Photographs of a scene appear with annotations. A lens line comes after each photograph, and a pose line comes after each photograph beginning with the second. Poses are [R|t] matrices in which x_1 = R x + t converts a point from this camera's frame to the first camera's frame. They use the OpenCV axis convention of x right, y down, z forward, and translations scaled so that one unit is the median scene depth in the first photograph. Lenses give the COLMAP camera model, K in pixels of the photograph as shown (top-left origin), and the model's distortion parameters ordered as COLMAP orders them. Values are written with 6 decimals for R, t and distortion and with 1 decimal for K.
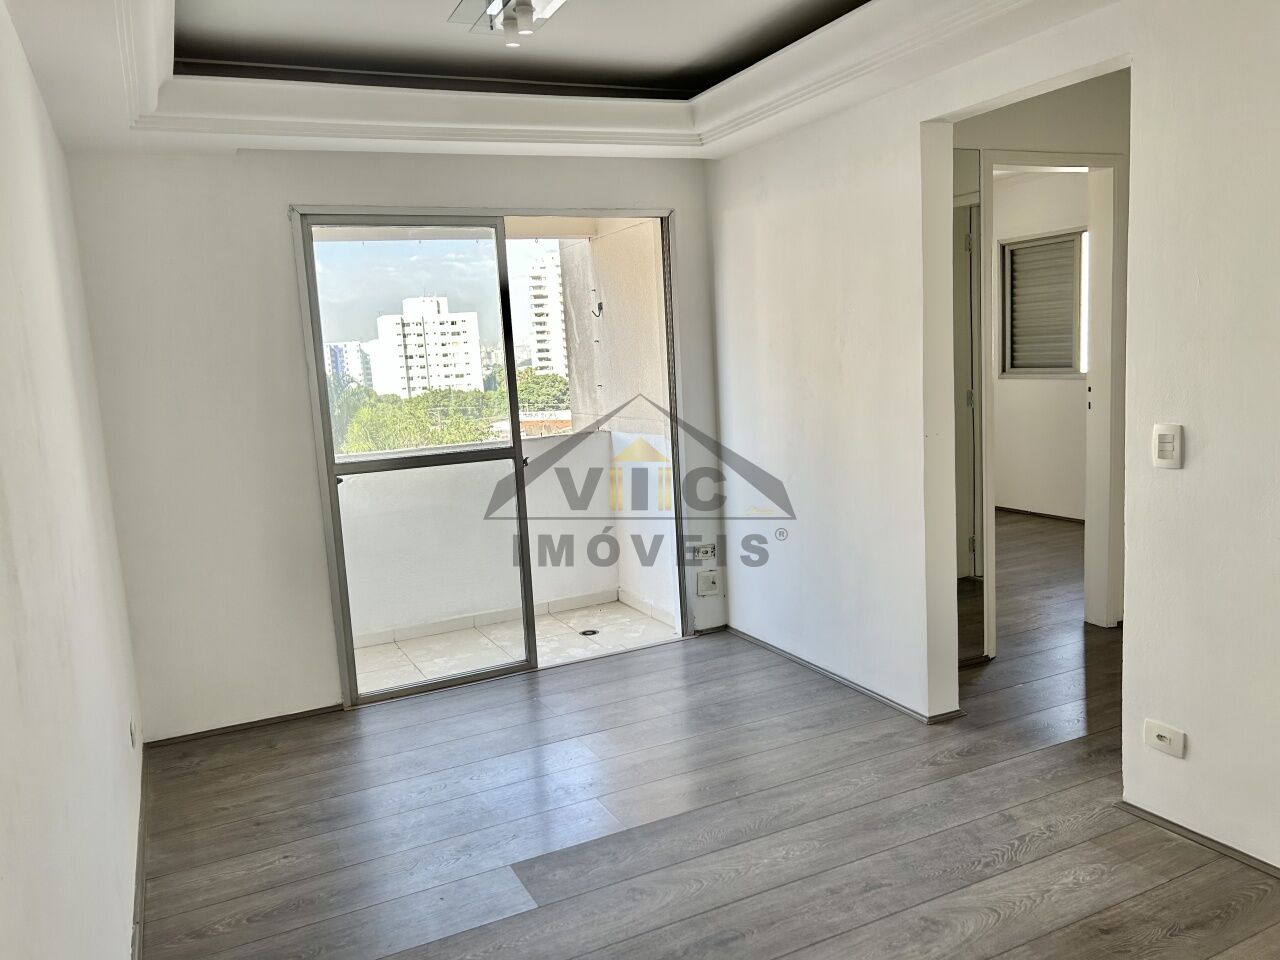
lens RADIAL K [[953.1, 0, 637.8], [0, 953.1, 482.7], [0, 0, 1]] dist [0.053483, -0.065603]
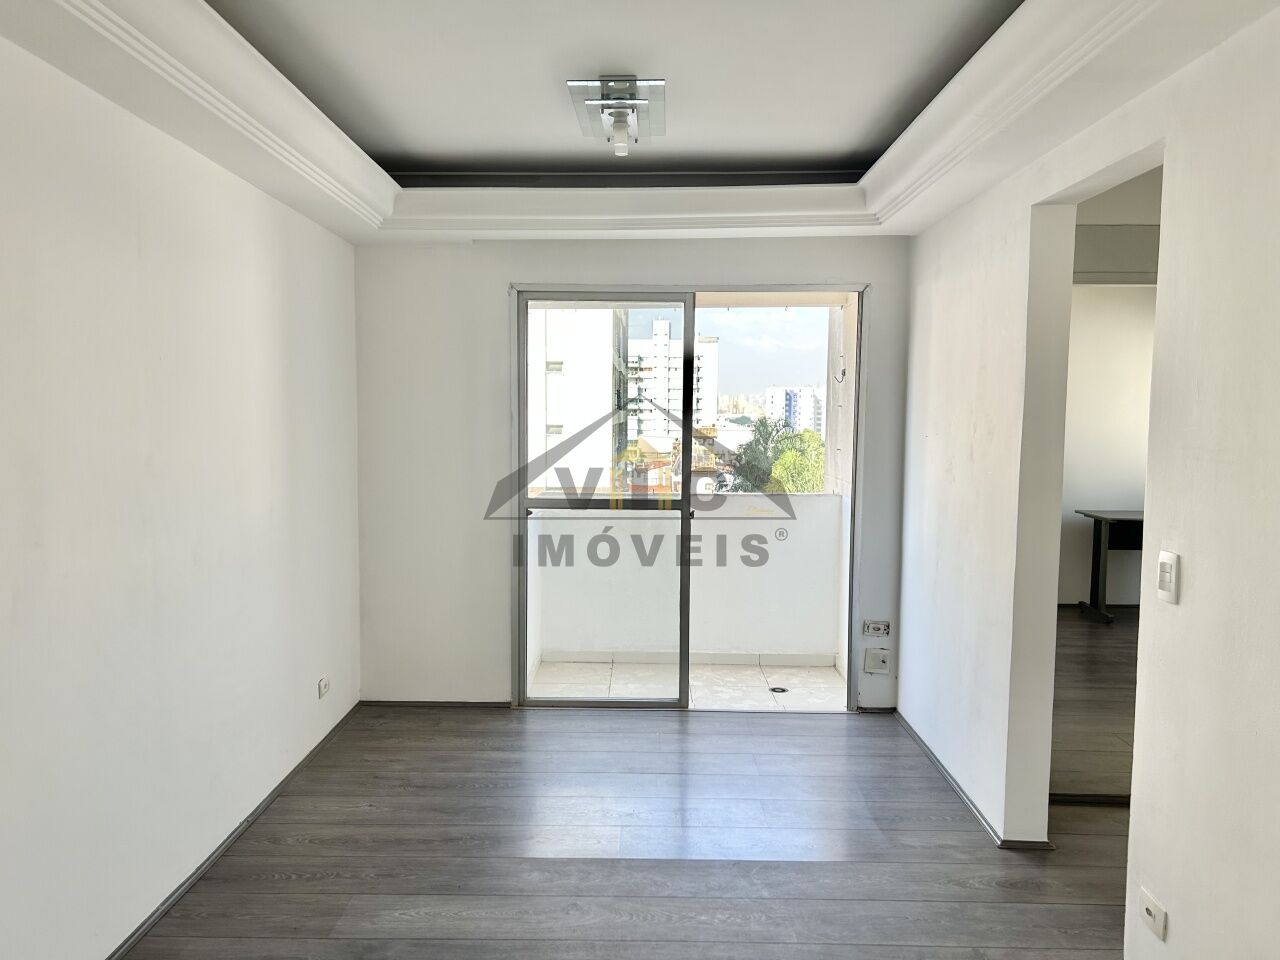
lens RADIAL K [[953.1, 0, 634.0], [0, 953.1, 485.1], [0, 0, 1]] dist [0.053483, -0.065603]
pose [[0.893847, 0.099494, -0.437195, 0.318209], [-0.119905, 0.992599, -0.019258, -0.029415], [0.432043, 0.069635, 0.899161, -0.002798]]
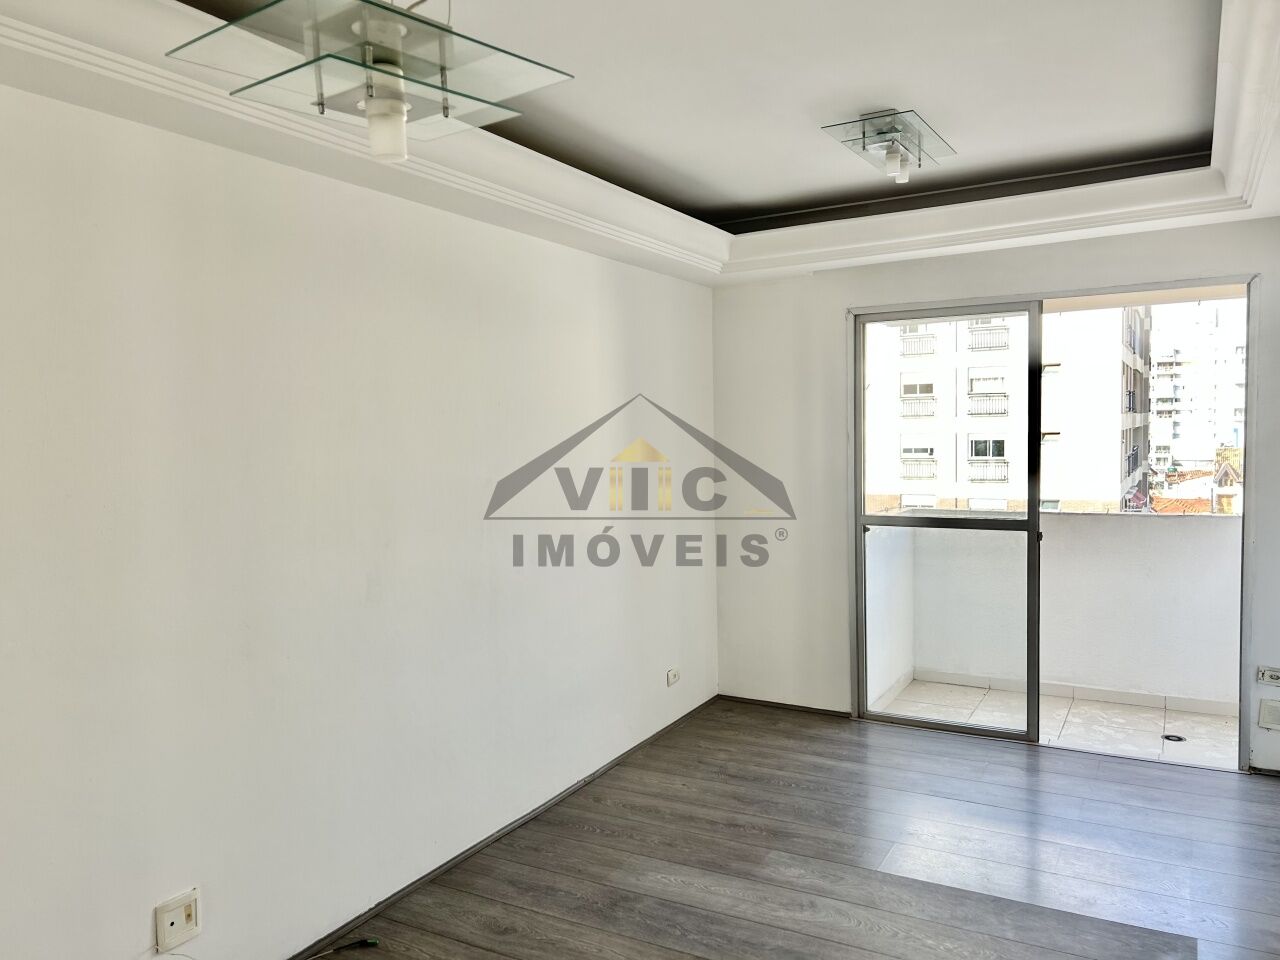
lens RADIAL K [[953.1, 0, 646.4], [0, 953.1, 475.2], [0, 0, 1]] dist [0.053483, -0.065603]
pose [[0.578576, 0.089805, -0.810669, 0.504679], [-0.123634, 0.992091, 0.021665, -0.062203], [0.806204, 0.087692, 0.585103, 0.064216]]
